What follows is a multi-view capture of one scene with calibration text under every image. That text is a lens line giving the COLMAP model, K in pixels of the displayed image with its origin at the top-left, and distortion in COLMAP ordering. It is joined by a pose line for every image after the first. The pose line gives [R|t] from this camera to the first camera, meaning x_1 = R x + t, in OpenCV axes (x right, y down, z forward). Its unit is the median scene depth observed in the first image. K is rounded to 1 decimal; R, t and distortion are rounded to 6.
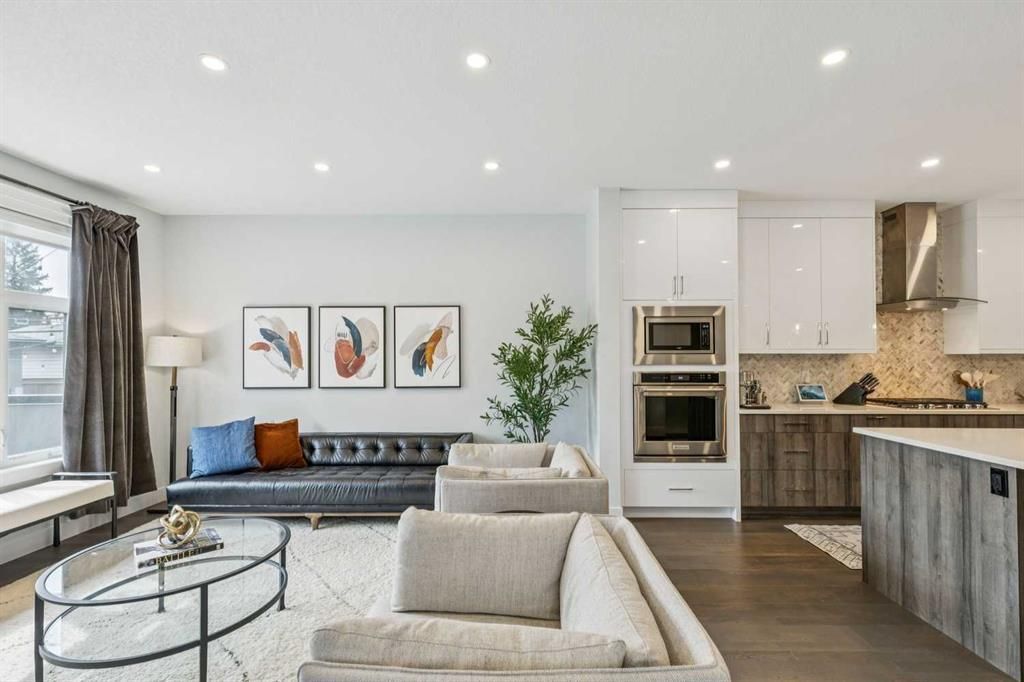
lens RADIAL K [[462.1, 0, 520.0], [0, 462.1, 349.9], [0, 0, 1]] dist [0.010026, -0.001147]
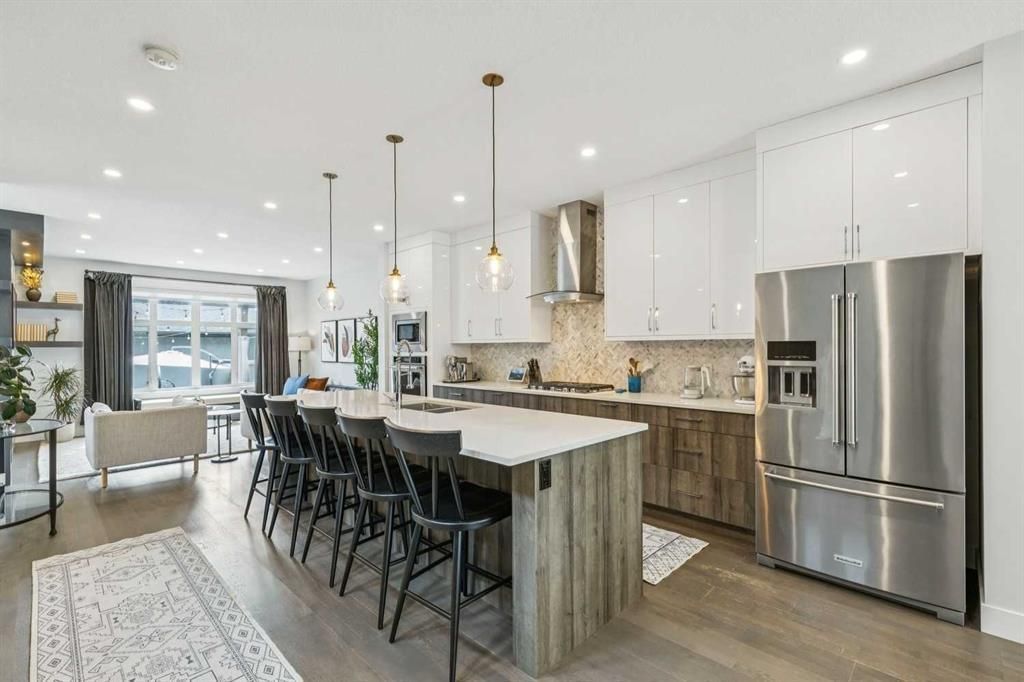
lens RADIAL K [[462.1, 0, 511.1], [0, 462.1, 346.4], [0, 0, 1]] dist [0.010026, -0.001147]
pose [[0.716316, -0.002409, -0.697772, 1.533837], [0.016770, 0.999765, 0.013765, 0.001976], [0.697574, -0.021562, 0.716188, 0.128035]]
